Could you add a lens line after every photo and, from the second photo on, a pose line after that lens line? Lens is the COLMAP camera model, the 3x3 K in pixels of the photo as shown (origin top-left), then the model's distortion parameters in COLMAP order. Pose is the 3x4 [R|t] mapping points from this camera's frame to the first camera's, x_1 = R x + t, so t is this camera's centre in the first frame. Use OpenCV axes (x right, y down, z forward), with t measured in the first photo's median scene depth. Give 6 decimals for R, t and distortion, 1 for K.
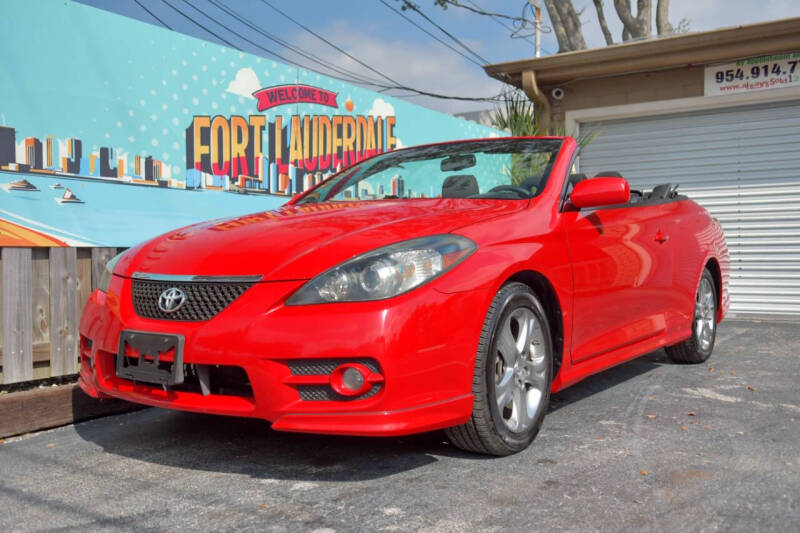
lens RADIAL K [[793.7, 0, 396.8], [0, 793.7, 269.8], [0, 0, 1]] dist [0.019266, 0.000000]
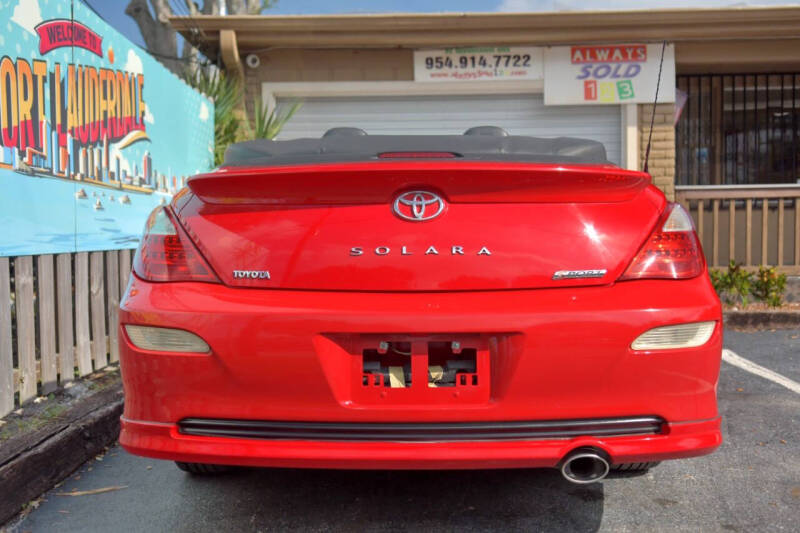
lens RADIAL K [[884.6, 0, 400.0], [0, 884.6, 268.8], [0, 0, 1]] dist [0.041152, 0.000000]
pose [[0.836761, -0.025683, 0.546965, -0.356524], [0.016064, 0.999621, 0.022361, -0.028577], [-0.547332, -0.009925, 0.836857, 0.195652]]
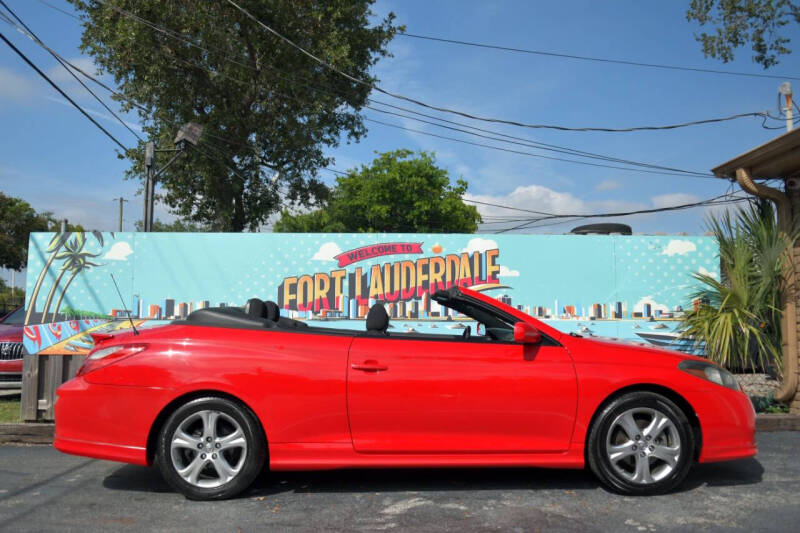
lens RADIAL K [[698.9, 0, 399.5], [0, 698.9, 262.8], [0, 0, 1]] dist [-0.009957, -0.027398]
pose [[0.572176, -0.068884, -0.817233, 1.078487], [-0.019091, 0.995078, -0.097241, -0.079940], [0.819909, 0.071240, 0.568044, 0.324197]]
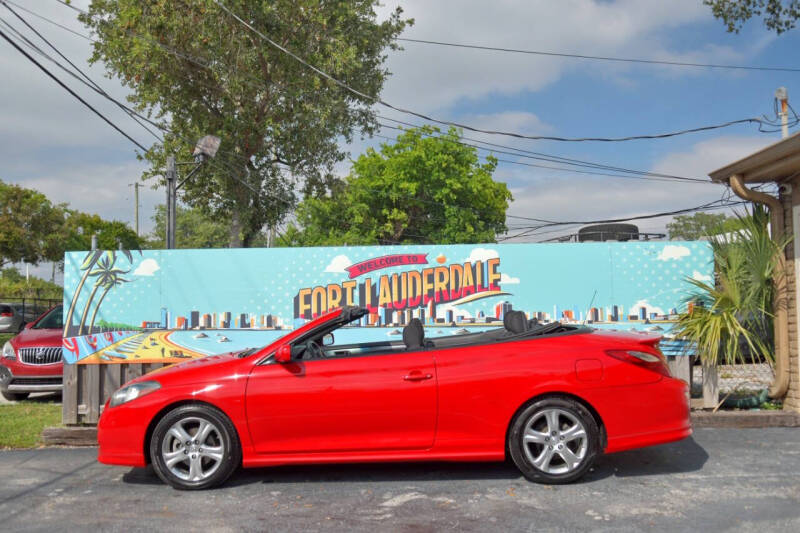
lens RADIAL K [[751.6, 0, 398.3], [0, 751.6, 262.7], [0, 0, 1]] dist [-0.005190, 0.000000]
pose [[0.533980, -0.052916, -0.843840, 1.291421], [-0.001998, 0.997958, -0.063845, -0.137930], [0.845495, 0.035778, 0.532784, 0.245235]]
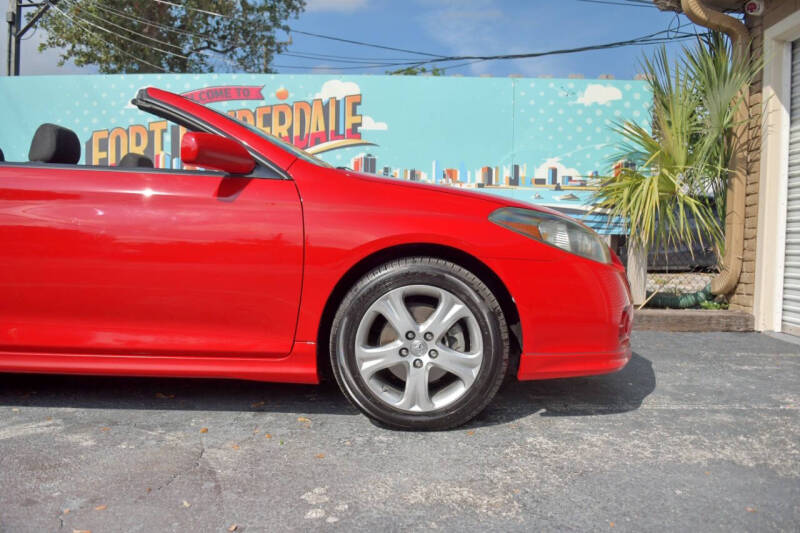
lens RADIAL K [[596.5, 0, 405.2], [0, 596.5, 271.5], [0, 0, 1]] dist [-0.033338, -0.022679]
pose [[0.529357, 0.059450, -0.846314, 0.874165], [-0.032337, 0.998231, 0.049896, -0.017888], [0.847783, 0.000954, 0.530343, 0.875557]]
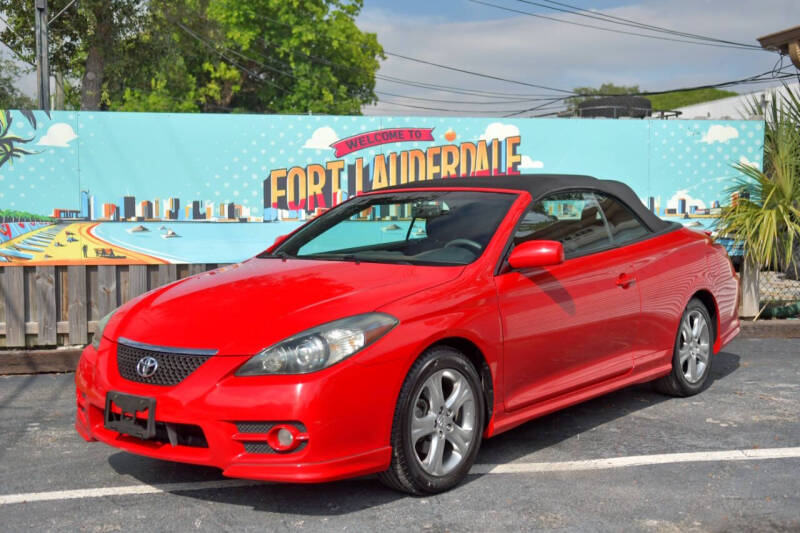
lens RADIAL K [[1037.8, 0, 405.1], [0, 1037.8, 268.6], [0, 0, 1]] dist [0.086248, 0.000000]
pose [[0.702044, 0.047312, -0.710561, 1.193278], [-0.012823, 0.998469, 0.053813, -0.115560], [0.712019, -0.028668, 0.701575, -0.138731]]
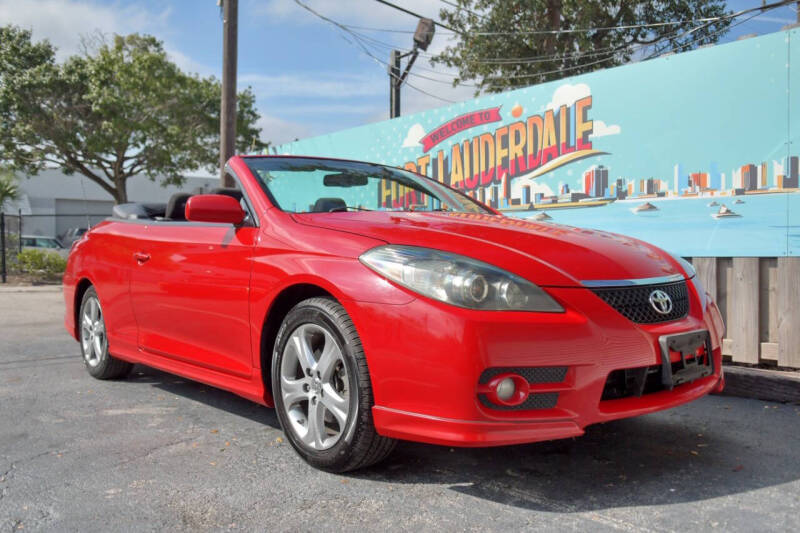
lens RADIAL K [[716.9, 0, 384.8], [0, 716.9, 253.6], [0, 0, 1]] dist [0.001917, -0.026054]
pose [[-0.294724, 0.006287, -0.955562, 1.019894], [-0.007959, 0.999928, 0.009033, -0.046433], [0.955549, 0.010267, -0.294652, 1.350306]]
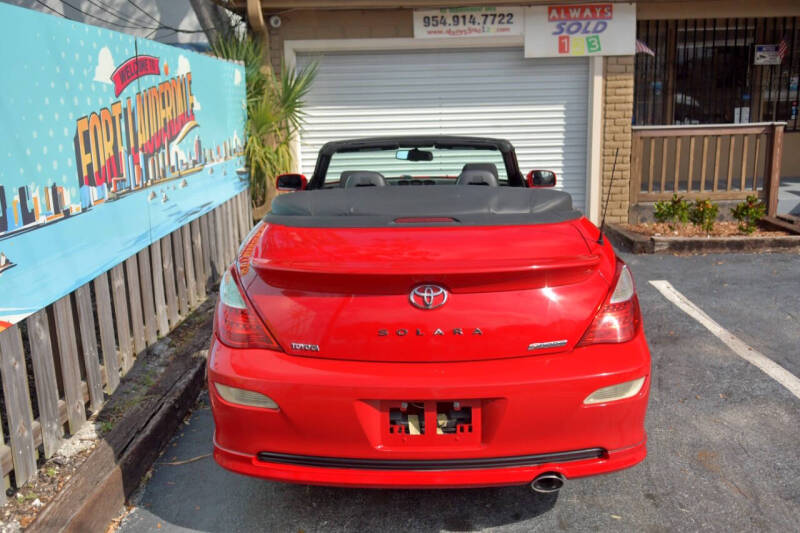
lens RADIAL K [[751.6, 0, 398.8], [0, 751.6, 270.5], [0, 0, 1]] dist [-0.005190, 0.000000]
pose [[0.835884, -0.130738, 0.533109, -0.390477], [0.027056, 0.979854, 0.197875, -0.177042], [-0.548239, -0.150977, 0.822582, 0.158914]]
